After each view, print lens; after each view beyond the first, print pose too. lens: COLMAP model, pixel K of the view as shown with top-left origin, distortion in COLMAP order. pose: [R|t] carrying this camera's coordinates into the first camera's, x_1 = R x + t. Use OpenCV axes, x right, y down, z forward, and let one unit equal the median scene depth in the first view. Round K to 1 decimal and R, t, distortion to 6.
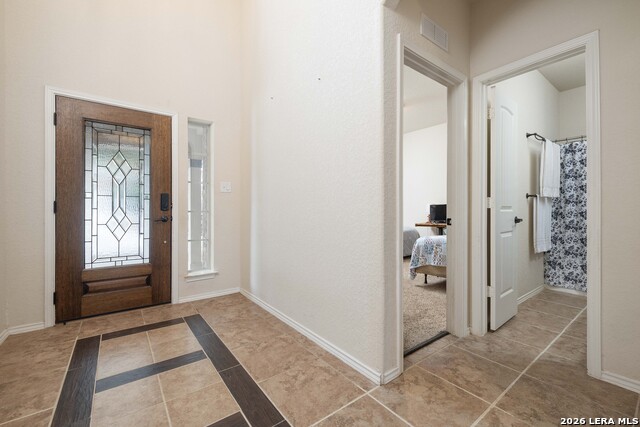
lens RADIAL K [[273.9, 0, 320.1], [0, 273.9, 211.7], [0, 0, 1]] dist [0.002540, 0.000116]
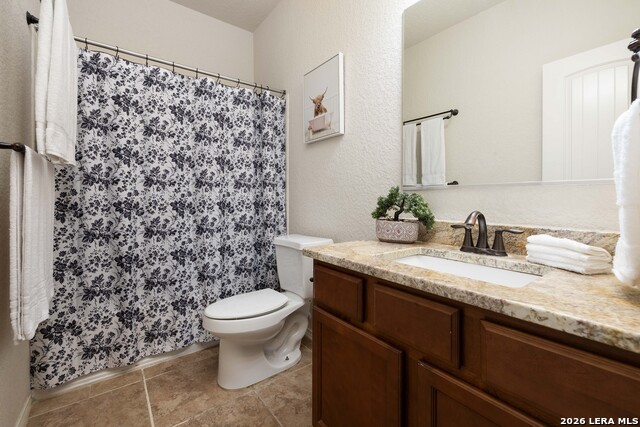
lens RADIAL K [[273.9, 0, 315.8], [0, 273.9, 199.5], [0, 0, 1]] dist [0.002540, 0.000116]
pose [[-0.001886, 0.003066, 0.999994, 0.450349], [0.002018, 0.999993, -0.003062, -0.001551], [-0.999996, 0.002013, -0.001892, 0.629096]]
